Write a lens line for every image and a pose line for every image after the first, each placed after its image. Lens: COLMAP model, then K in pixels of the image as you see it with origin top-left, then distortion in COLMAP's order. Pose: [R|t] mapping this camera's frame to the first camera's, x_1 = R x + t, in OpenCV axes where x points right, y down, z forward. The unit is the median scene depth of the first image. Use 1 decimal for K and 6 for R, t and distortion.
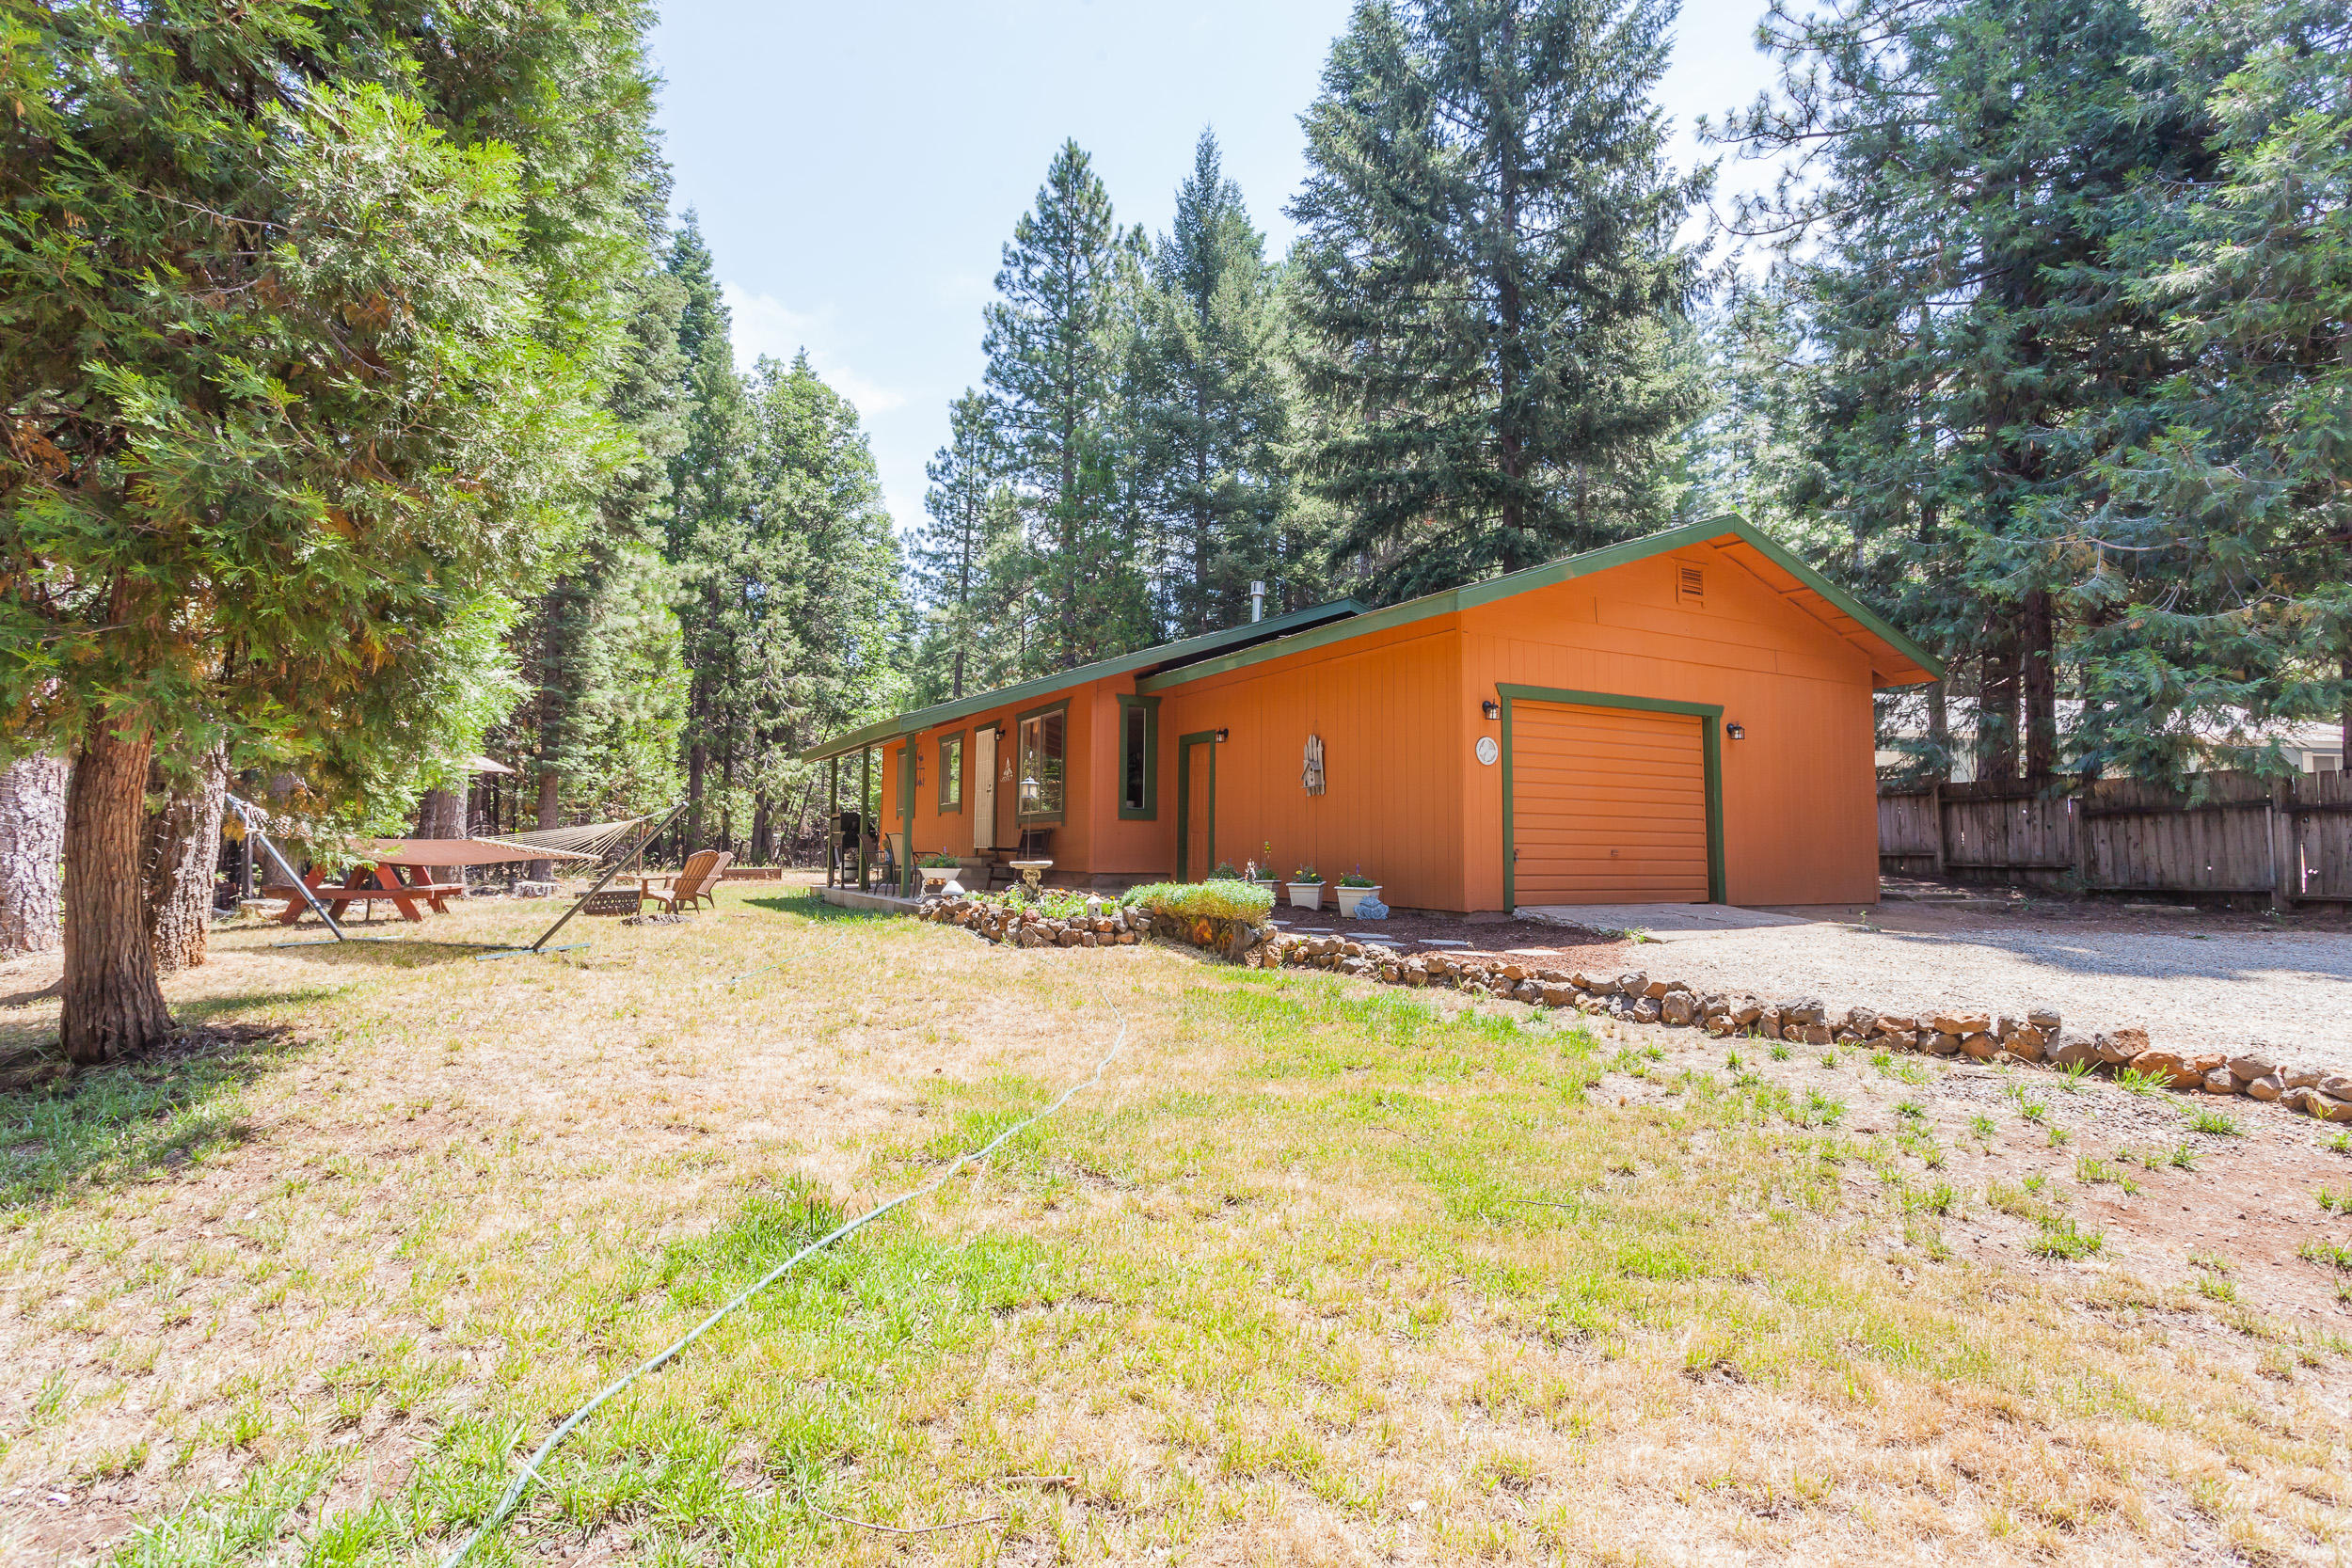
lens RADIAL K [[1112.2, 0, 1176.0], [0, 1112.2, 784.0], [0, 0, 1]] dist [0.002031, 0.000472]
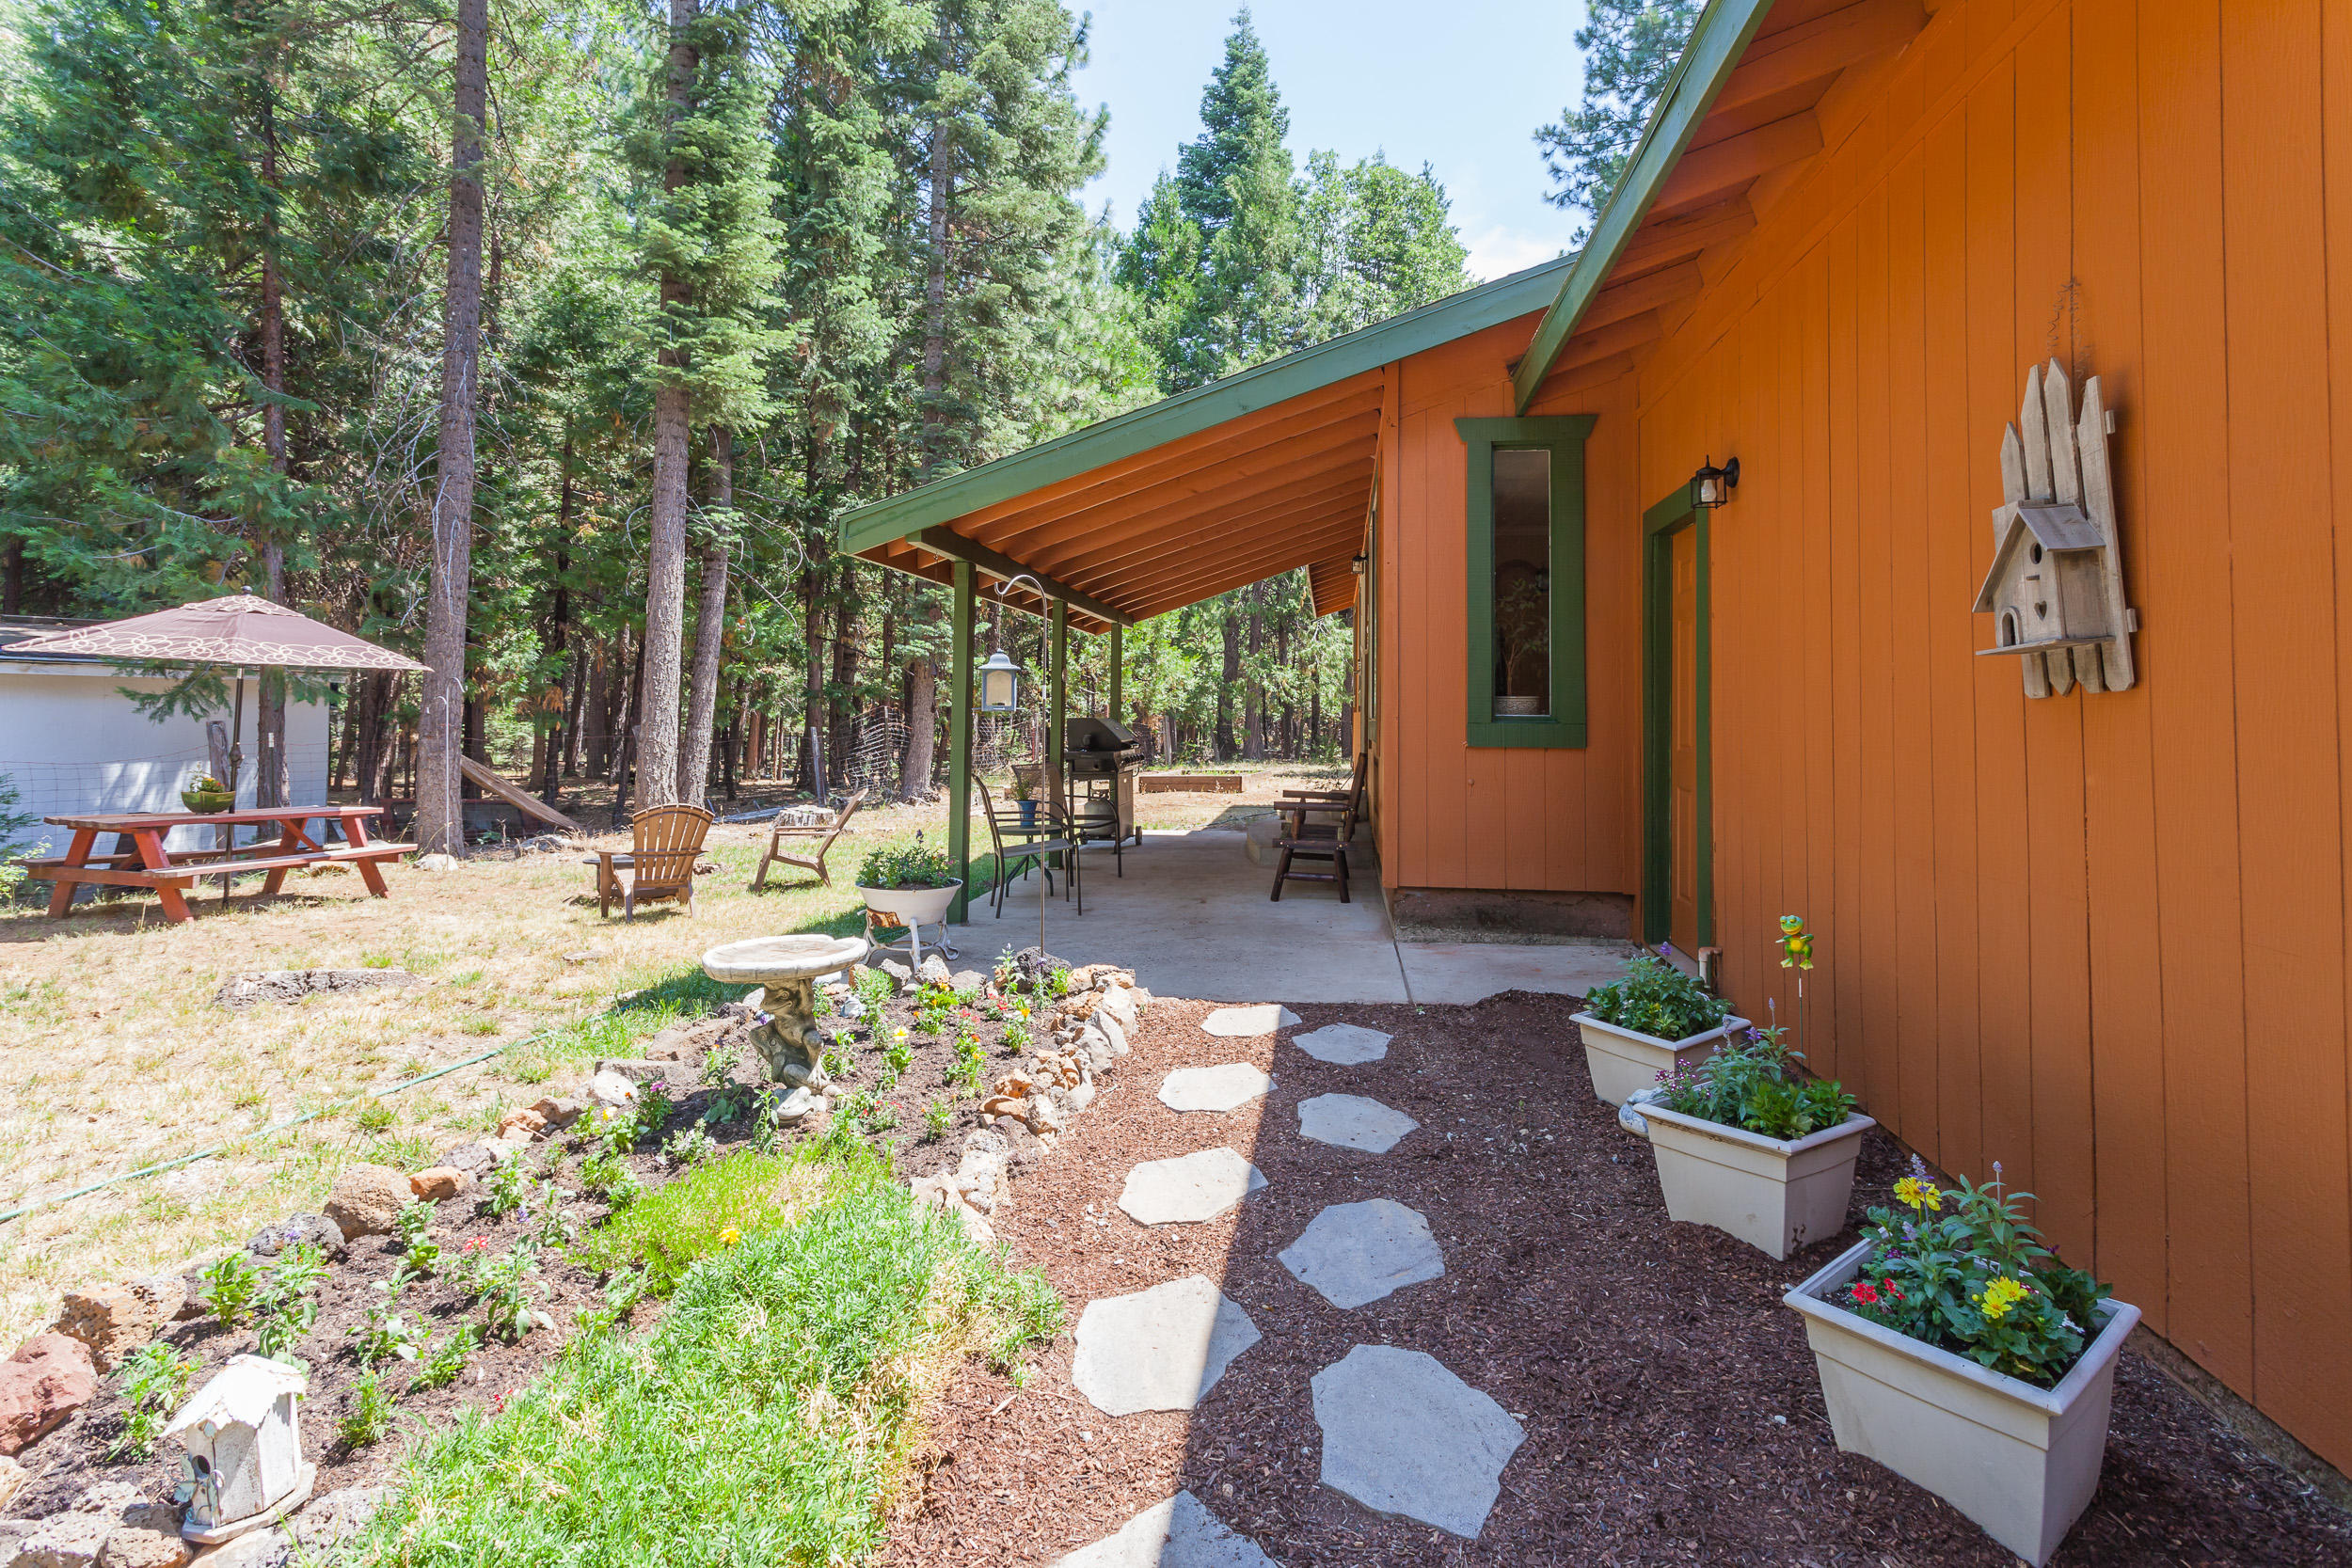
lens RADIAL K [[1140.5, 0, 1150.6], [0, 1140.5, 702.5], [0, 0, 1]] dist [-0.017628, -0.000076]
pose [[0.804805, -0.008803, -0.593474, 0.074462], [0.034160, 0.998920, 0.031508, 0.000379], [0.592556, -0.045631, 0.804236, 0.499185]]
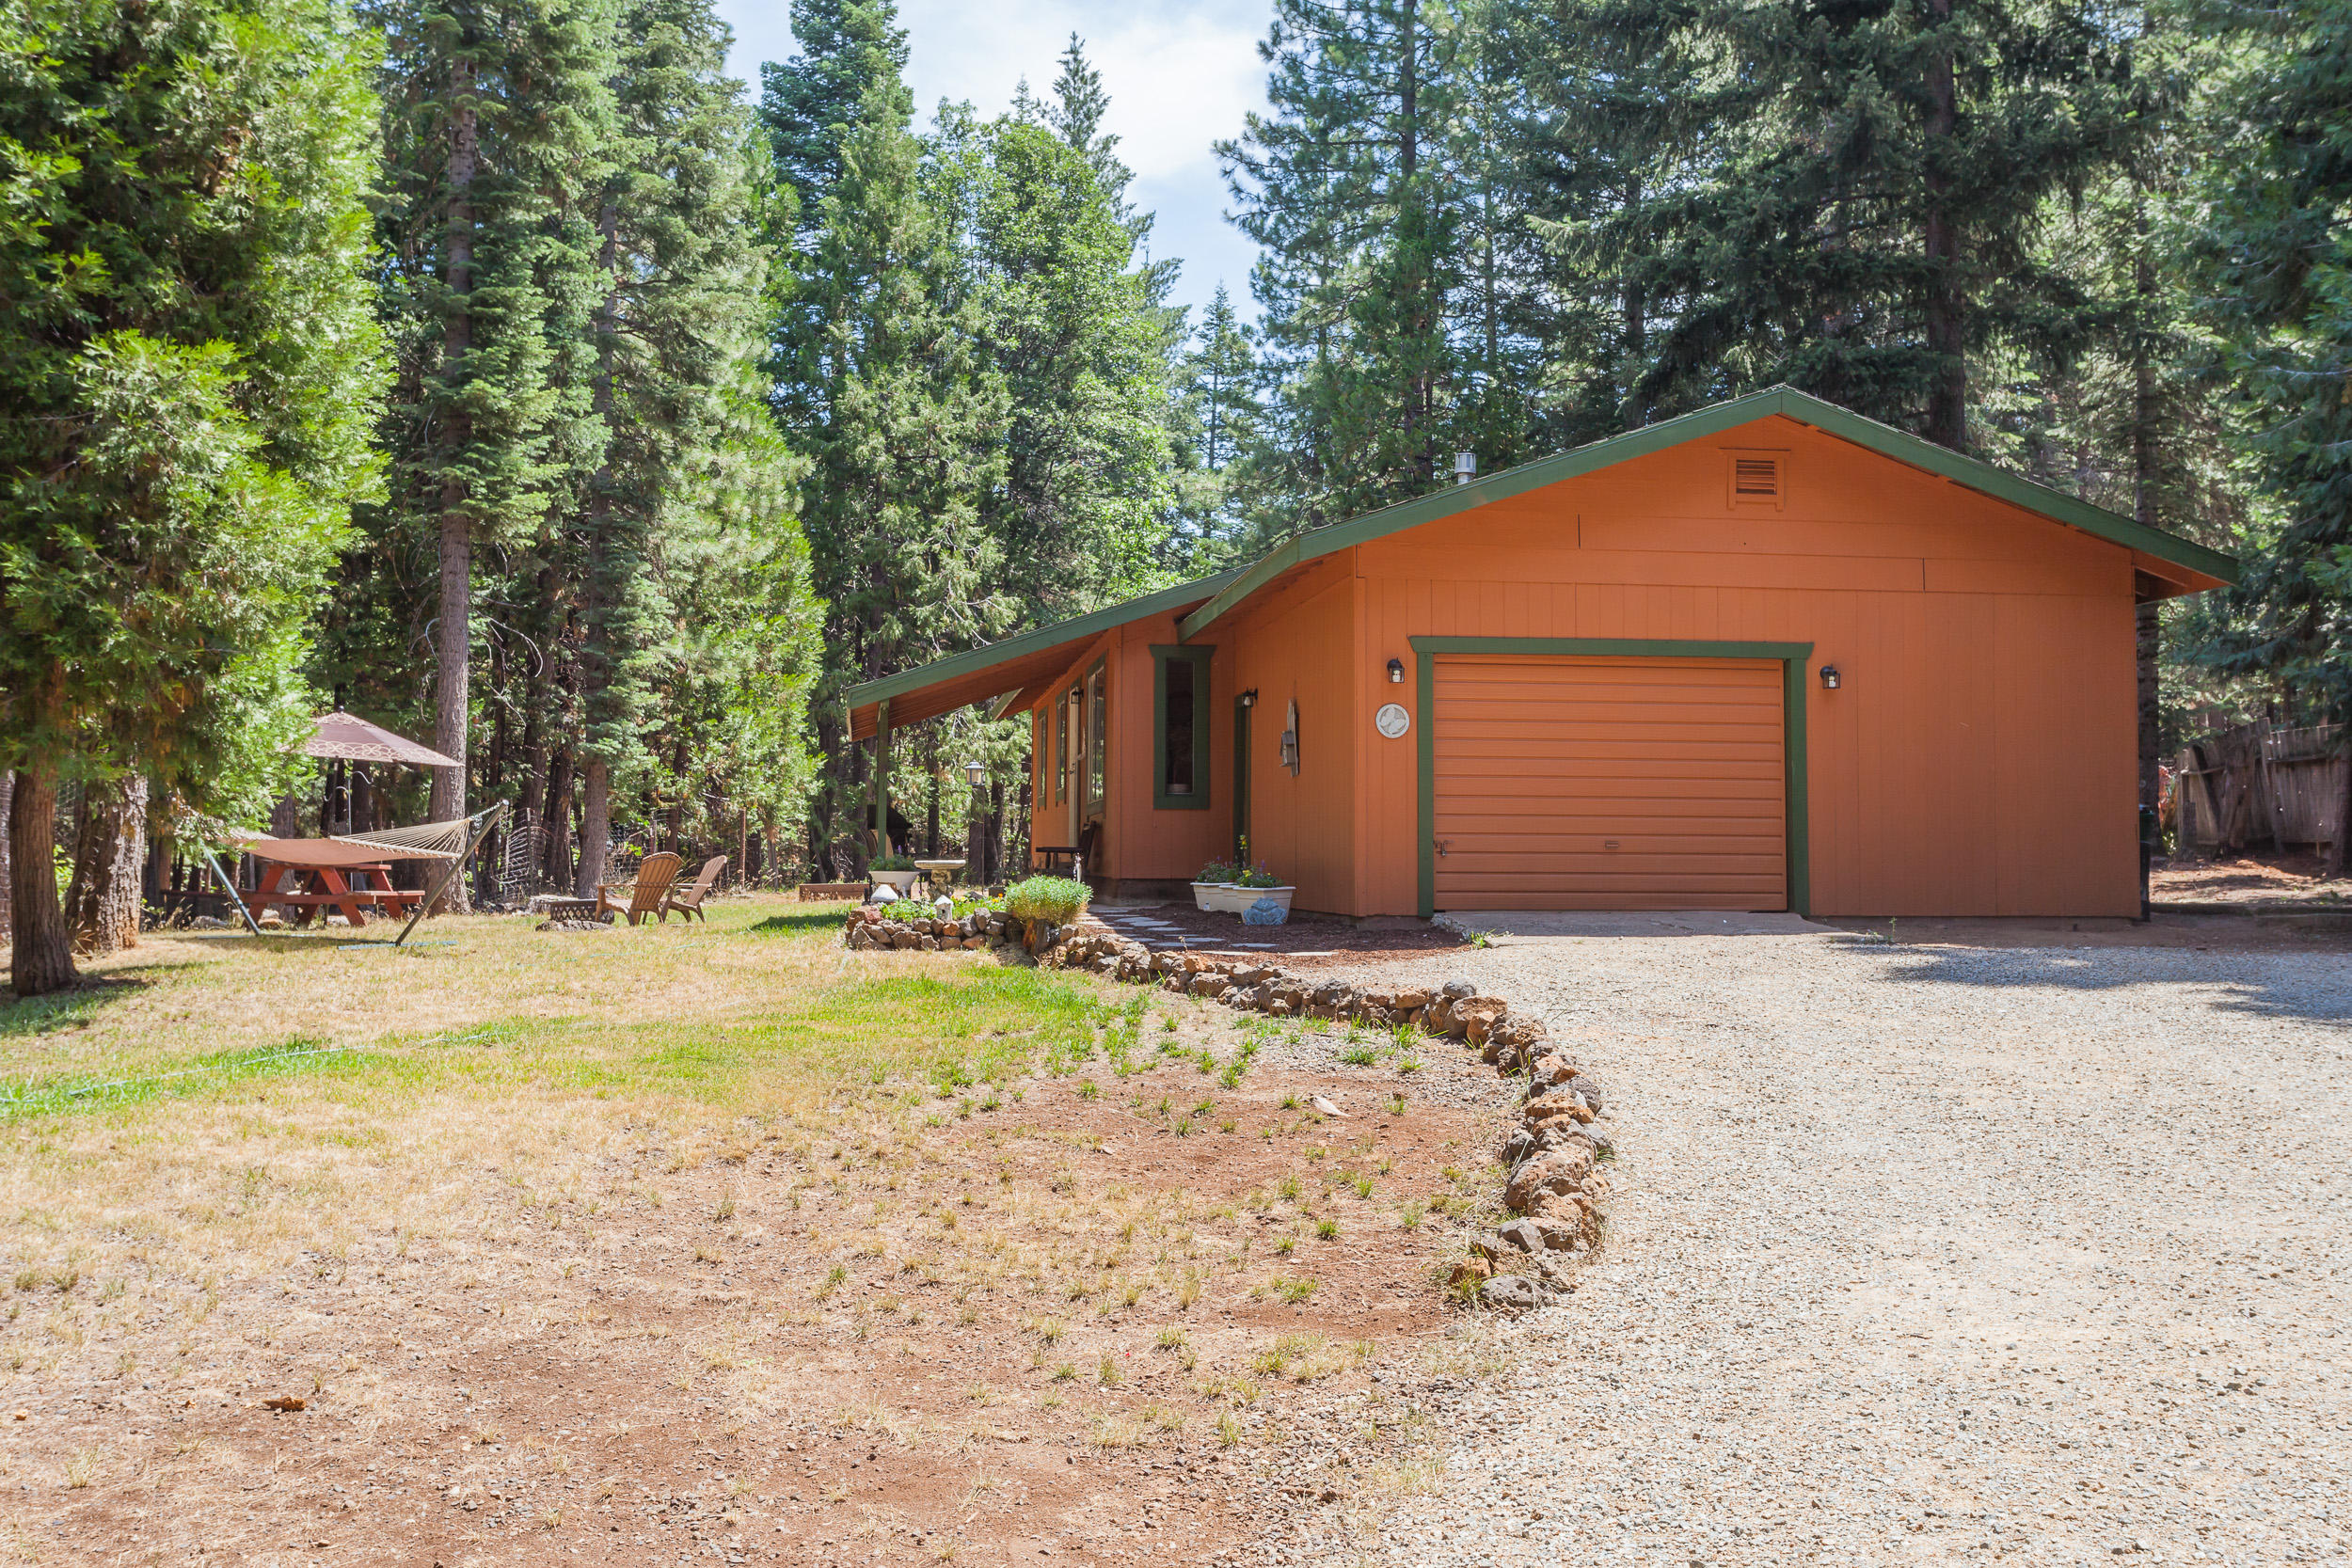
lens RADIAL K [[2092.6, 0, 1176.0], [0, 2092.6, 784.0], [0, 0, 1]] dist [0.005879, 0.005831]
pose [[0.943231, -0.018073, -0.331646, 0.352016], [0.024895, 0.999557, 0.016333, -0.006820], [0.331204, -0.023662, 0.943263, -0.278654]]
